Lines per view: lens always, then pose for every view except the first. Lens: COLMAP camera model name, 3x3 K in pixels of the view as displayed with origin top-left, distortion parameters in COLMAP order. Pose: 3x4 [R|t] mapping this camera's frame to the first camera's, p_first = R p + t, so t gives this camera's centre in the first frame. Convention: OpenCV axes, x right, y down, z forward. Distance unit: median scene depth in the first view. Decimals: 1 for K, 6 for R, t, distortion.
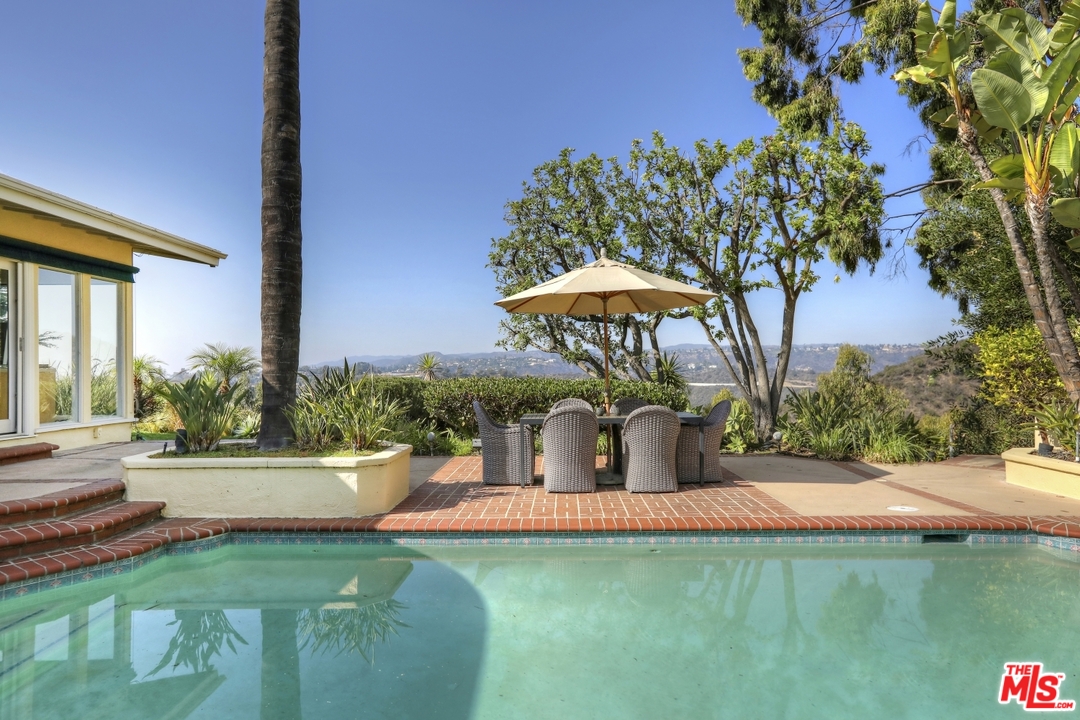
lens RADIAL K [[646.9, 0, 591.2], [0, 646.9, 362.2], [0, 0, 1]] dist [0.003127, 0.001344]
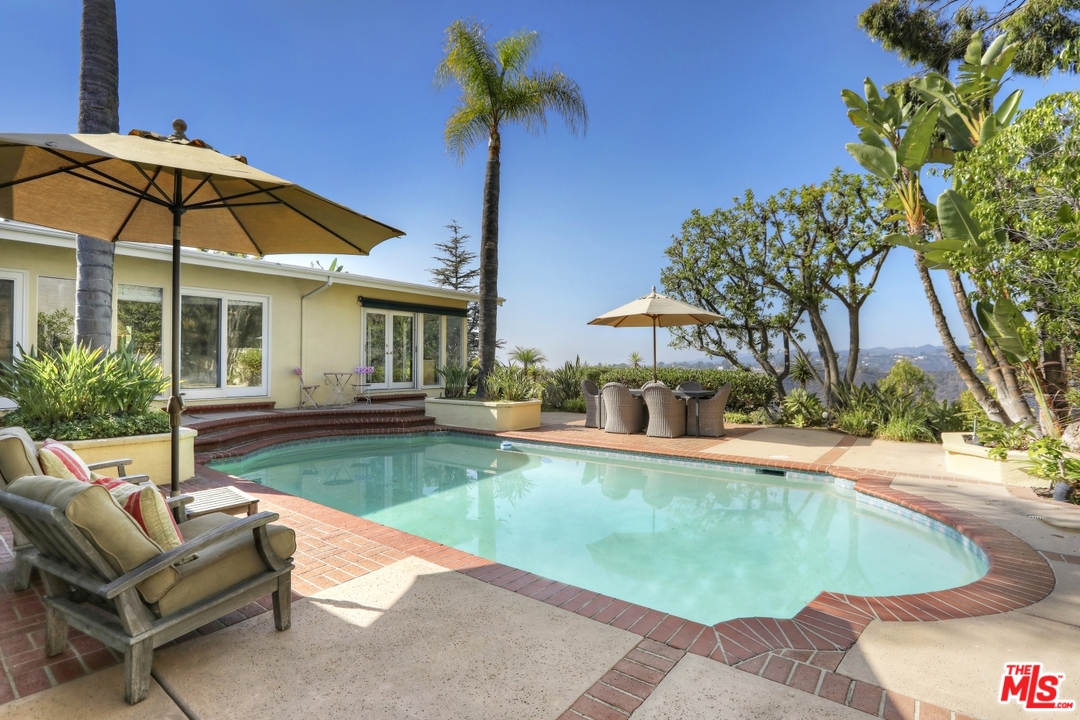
lens RADIAL K [[542.4, 0, 540.0], [0, 542.4, 360.0], [0, 0, 1]] dist [-0.034687, 0.000602]
pose [[0.793826, 0.003774, -0.608133, 0.717186], [-0.003229, 0.999993, 0.001991, 0.005267], [0.608136, 0.000383, 0.793832, -0.272405]]
